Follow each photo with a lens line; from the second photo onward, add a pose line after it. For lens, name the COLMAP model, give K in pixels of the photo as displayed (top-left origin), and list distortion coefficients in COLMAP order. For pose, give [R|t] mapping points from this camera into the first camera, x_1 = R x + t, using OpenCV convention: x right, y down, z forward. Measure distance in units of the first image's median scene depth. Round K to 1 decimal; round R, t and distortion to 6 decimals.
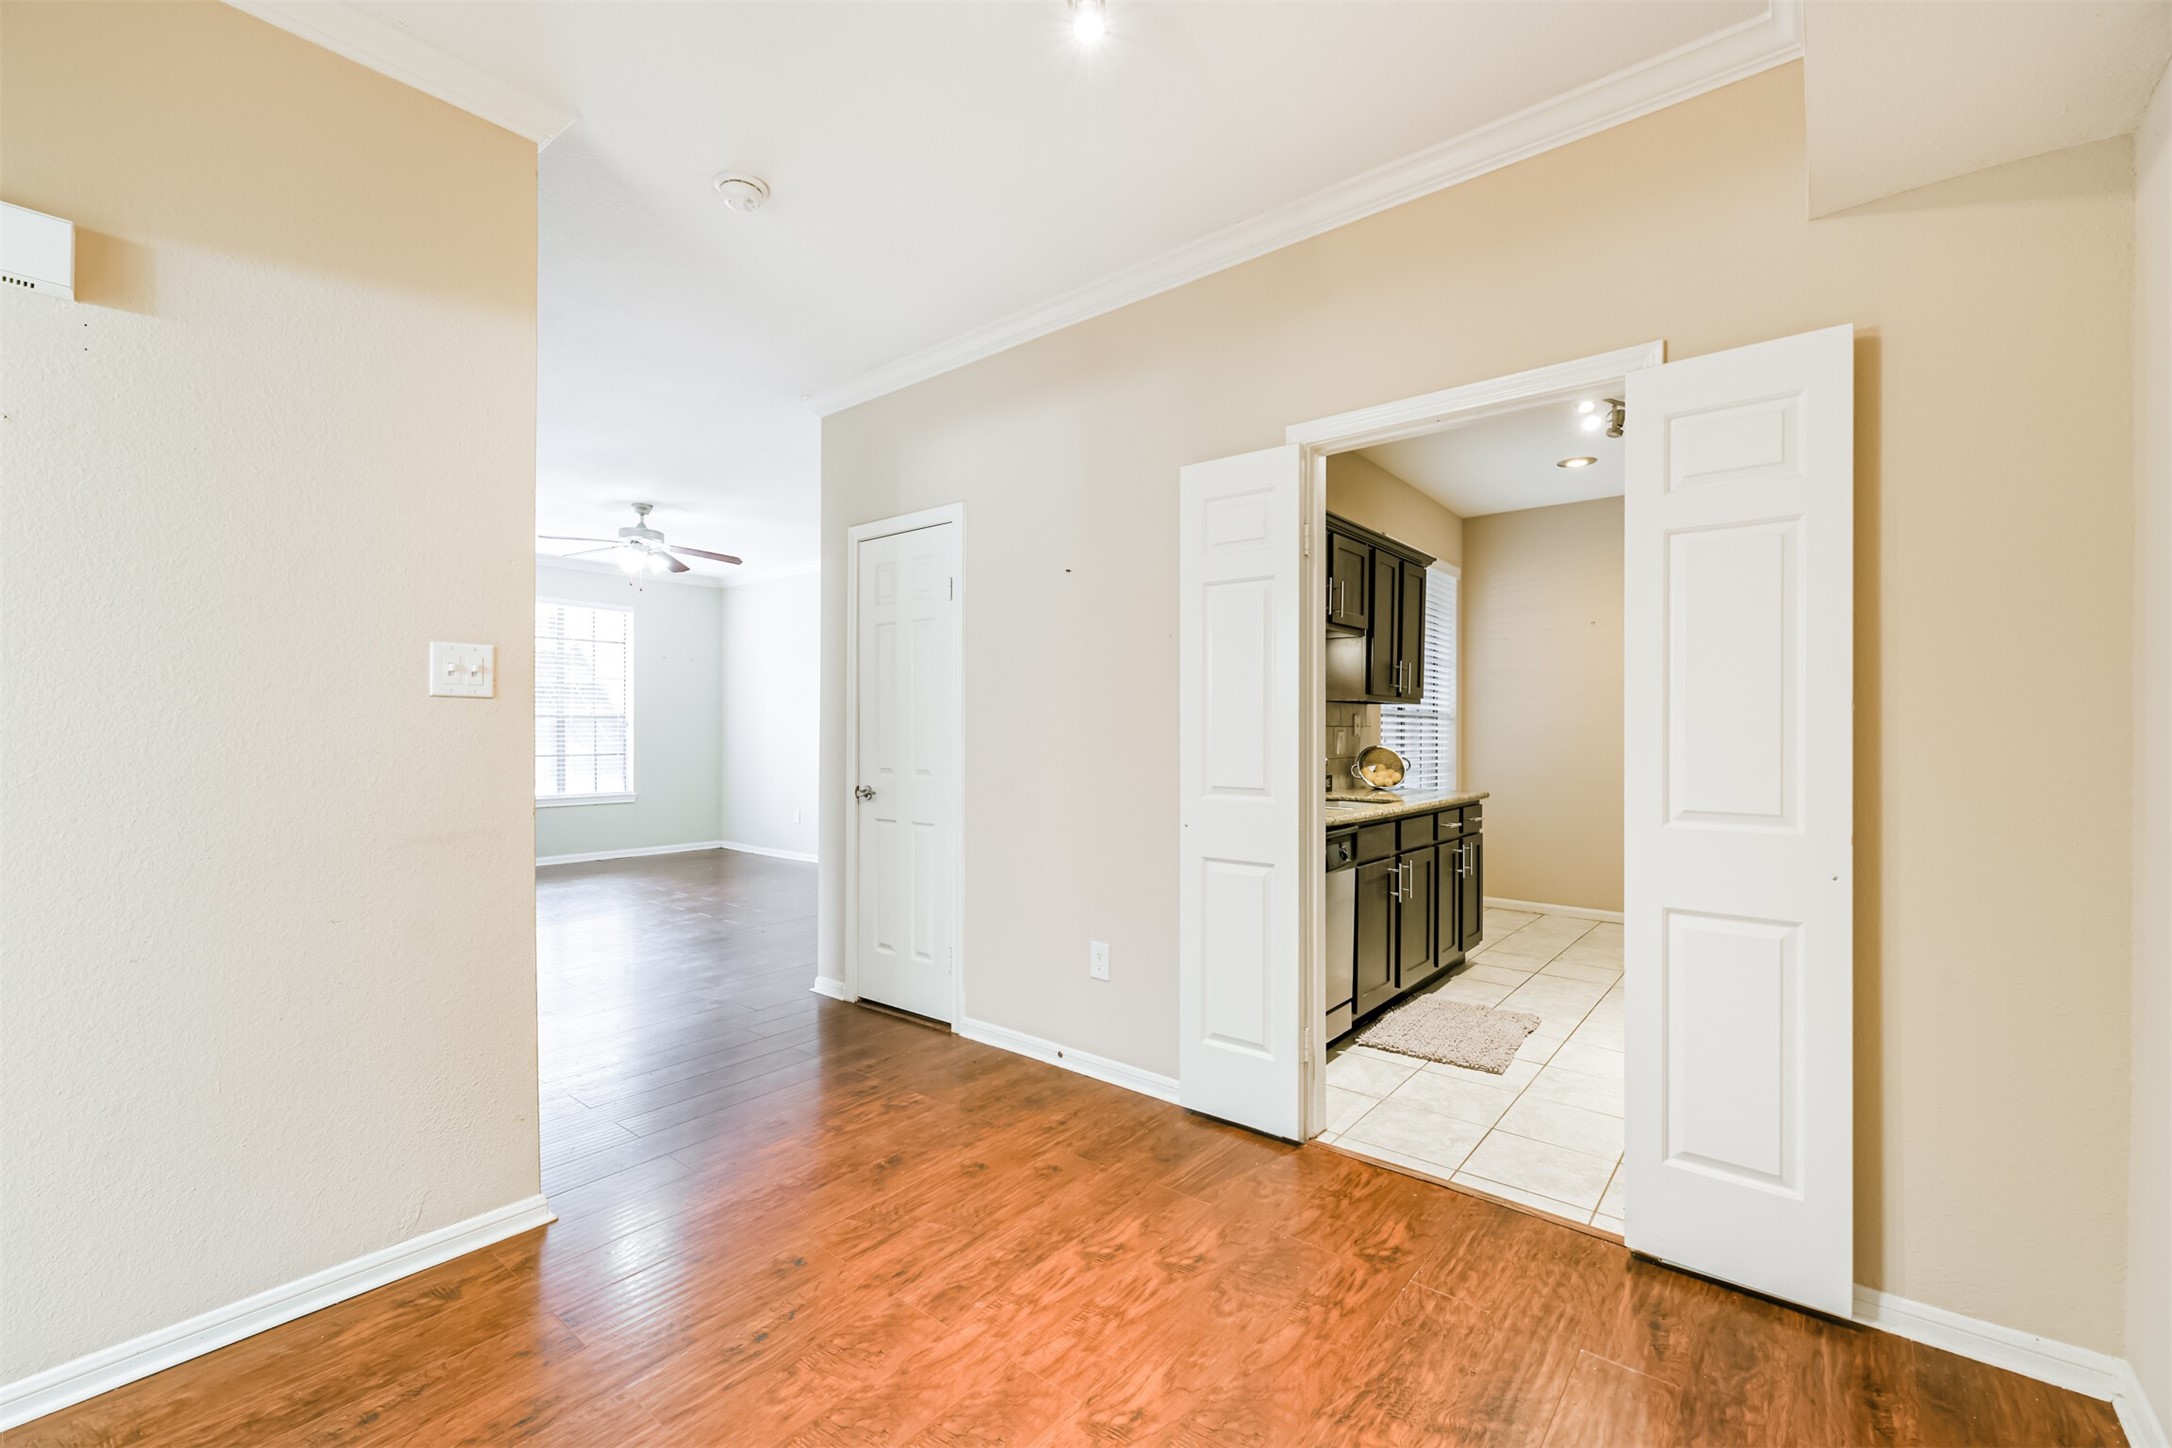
lens RADIAL K [[889.7, 0, 1095.2], [0, 889.7, 730.6], [0, 0, 1]] dist [0.015153, -0.002719]
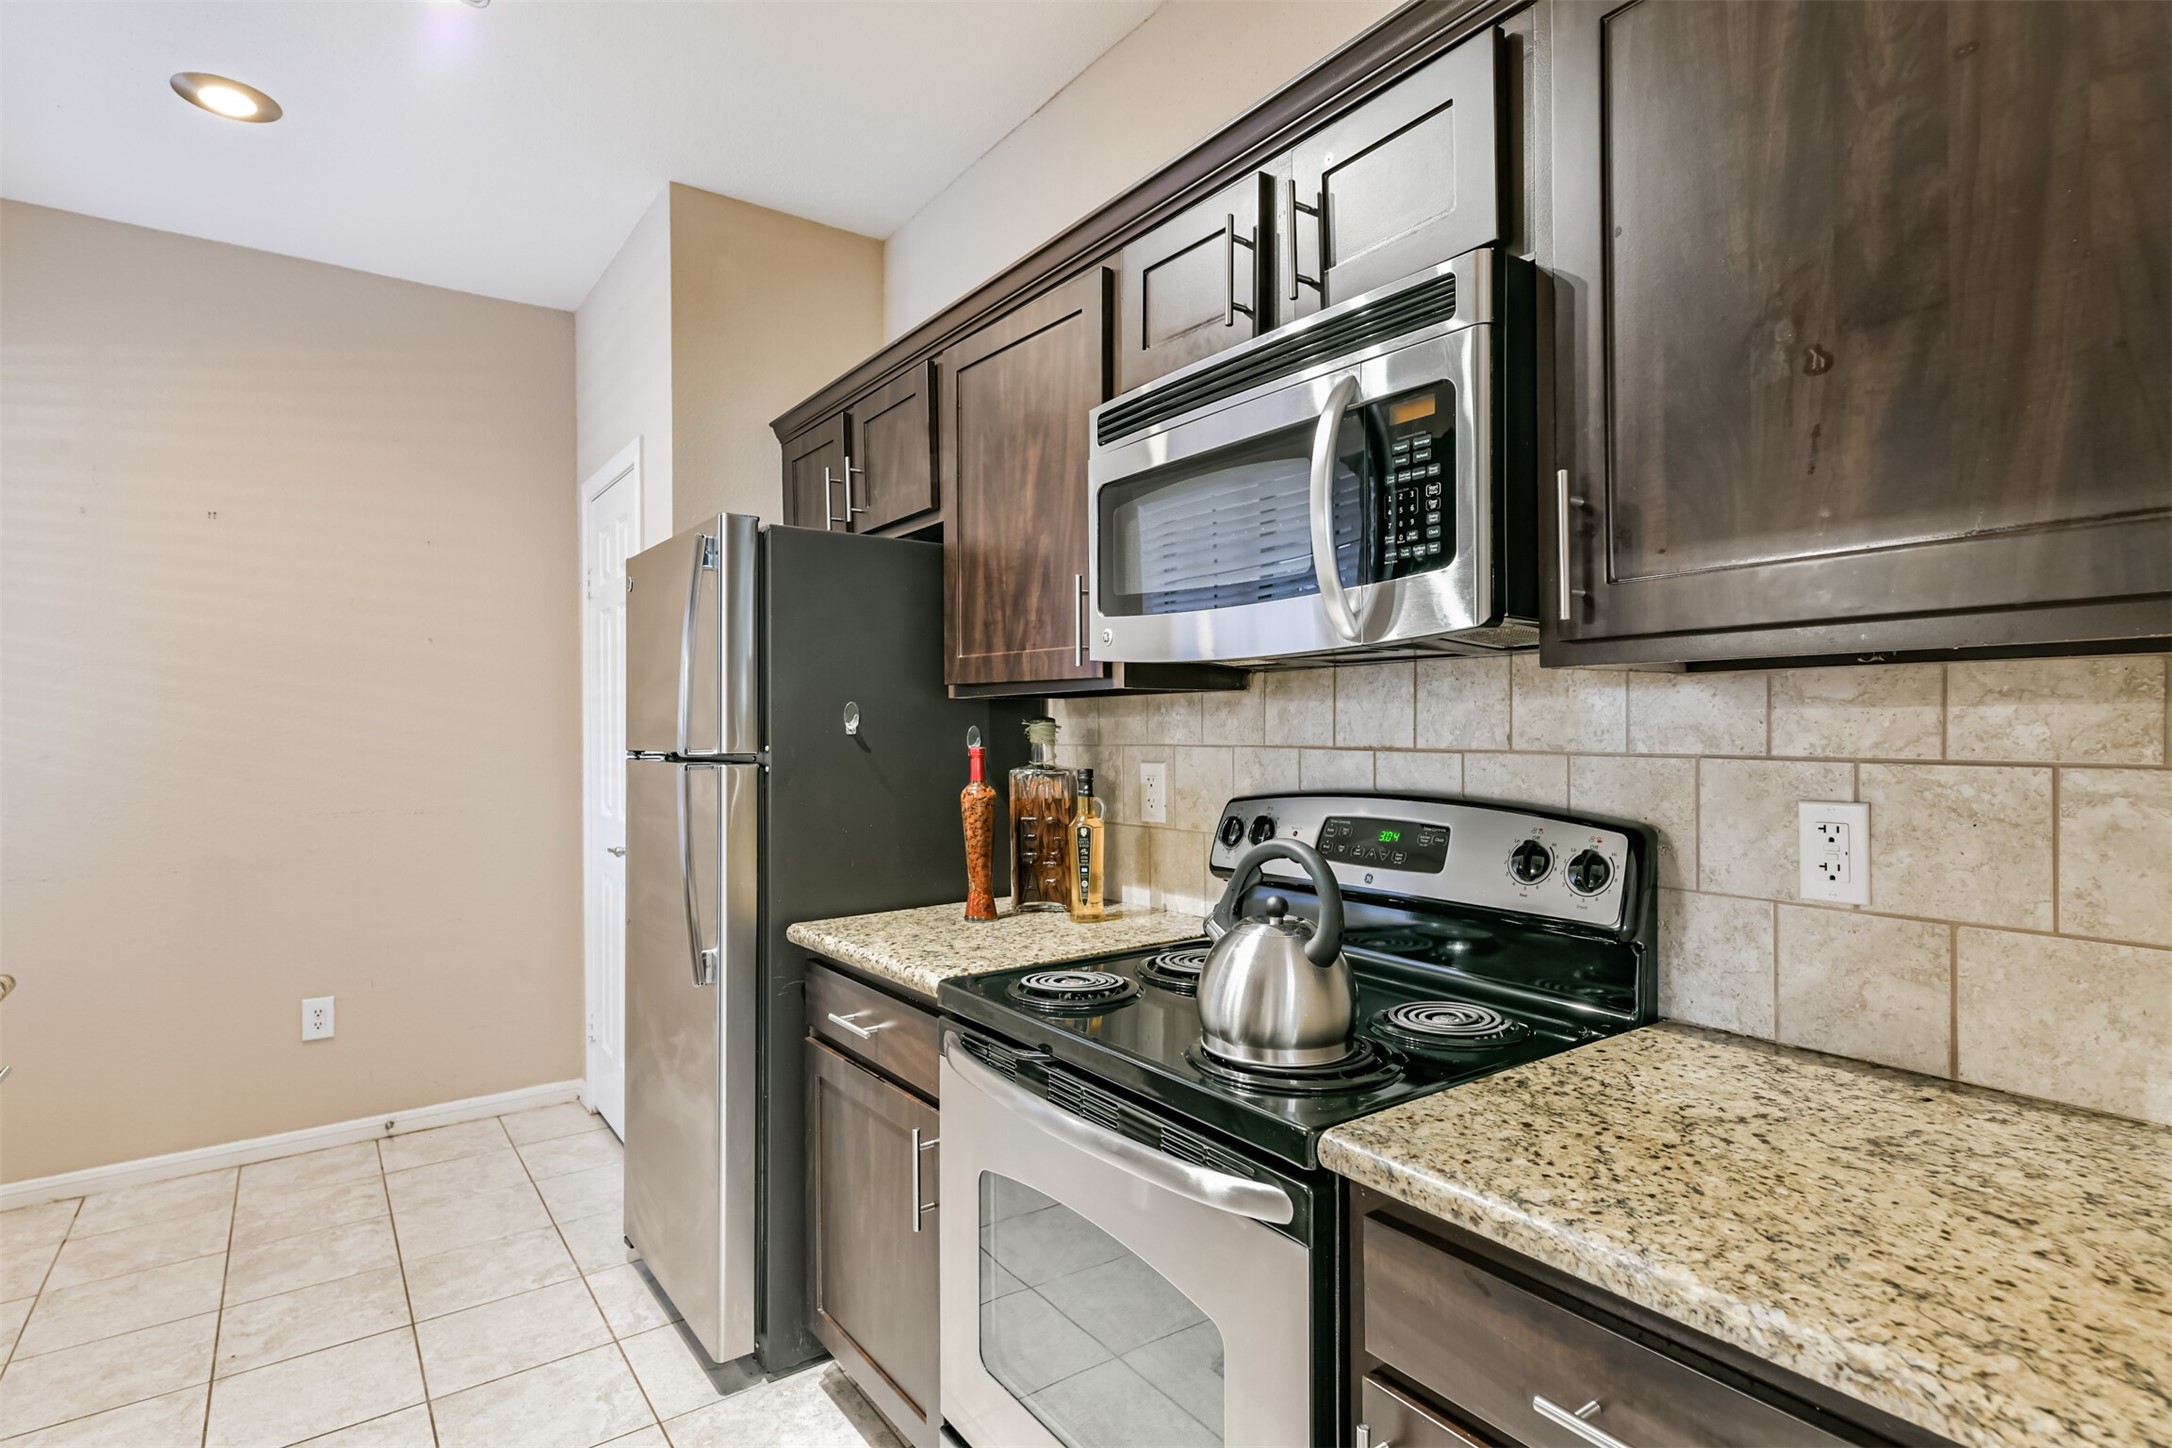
lens RADIAL K [[1093.5, 0, 1077.4], [0, 1093.5, 726.3], [0, 0, 1]] dist [0.022350, -0.003987]
pose [[0.265703, -0.006484, 0.964033, 0.162942], [0.005660, 0.999971, 0.005166, -0.017224], [-0.964038, 0.004084, 0.265732, 0.526664]]
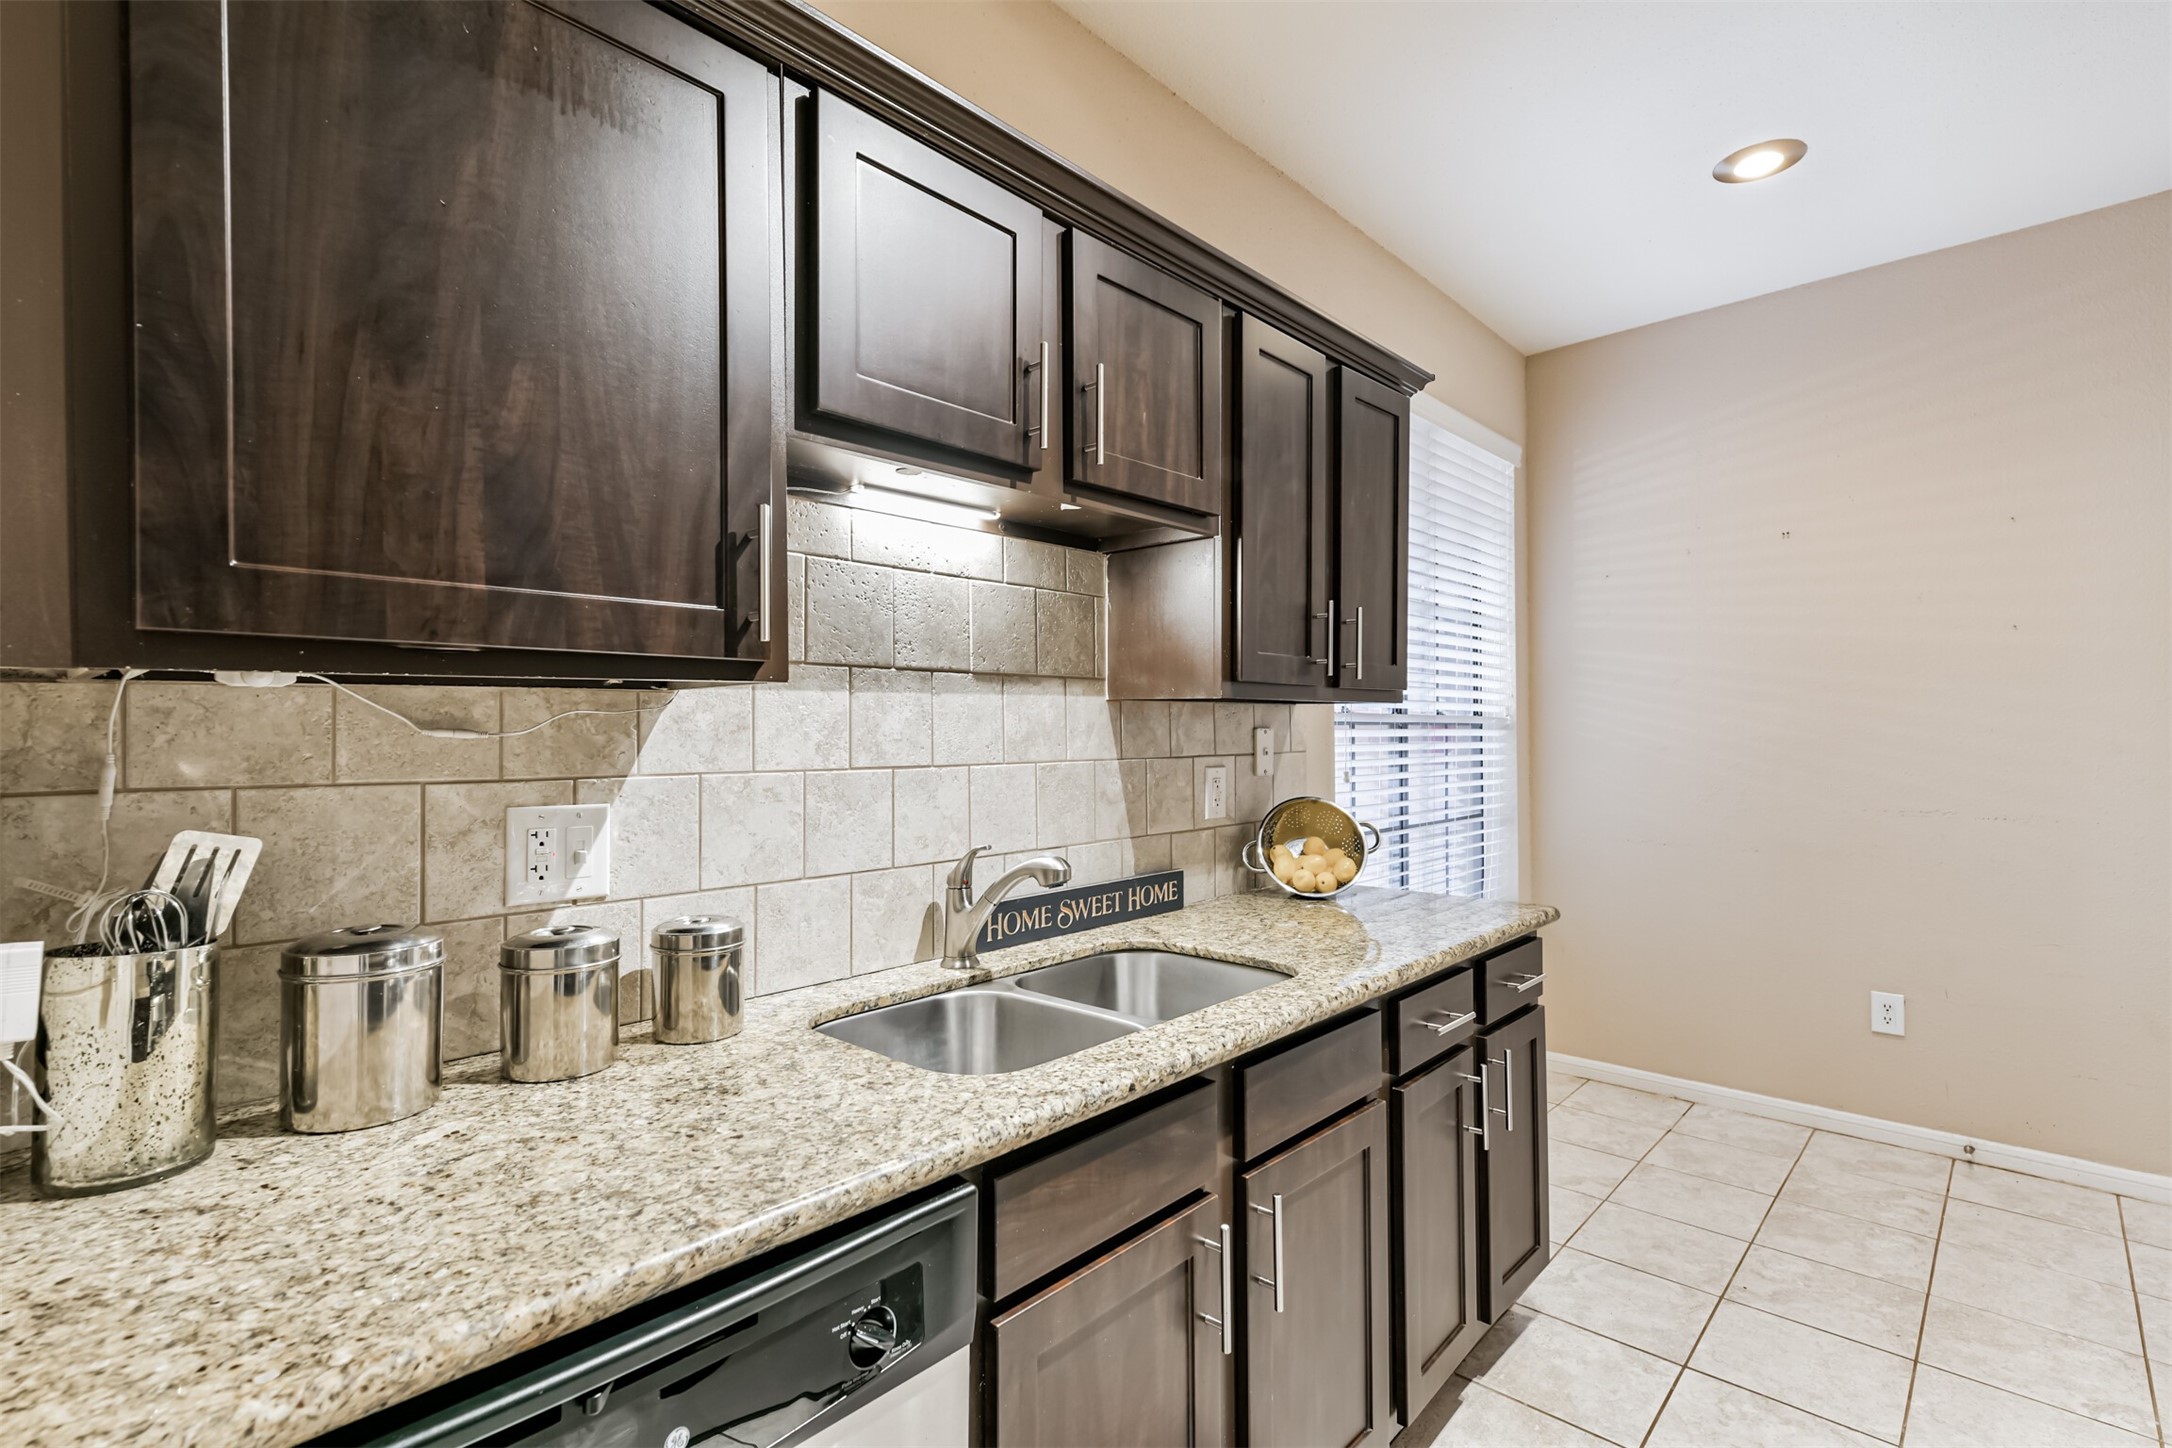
lens RADIAL K [[1009.8, 0, 1094.2], [0, 1009.8, 727.4], [0, 0, 1]] dist [0.022589, -0.002190]
pose [[0.998466, -0.012444, -0.053959, 0.241973], [0.012206, 0.999914, -0.004727, -0.017082], [0.054013, 0.004061, 0.998532, 0.494315]]
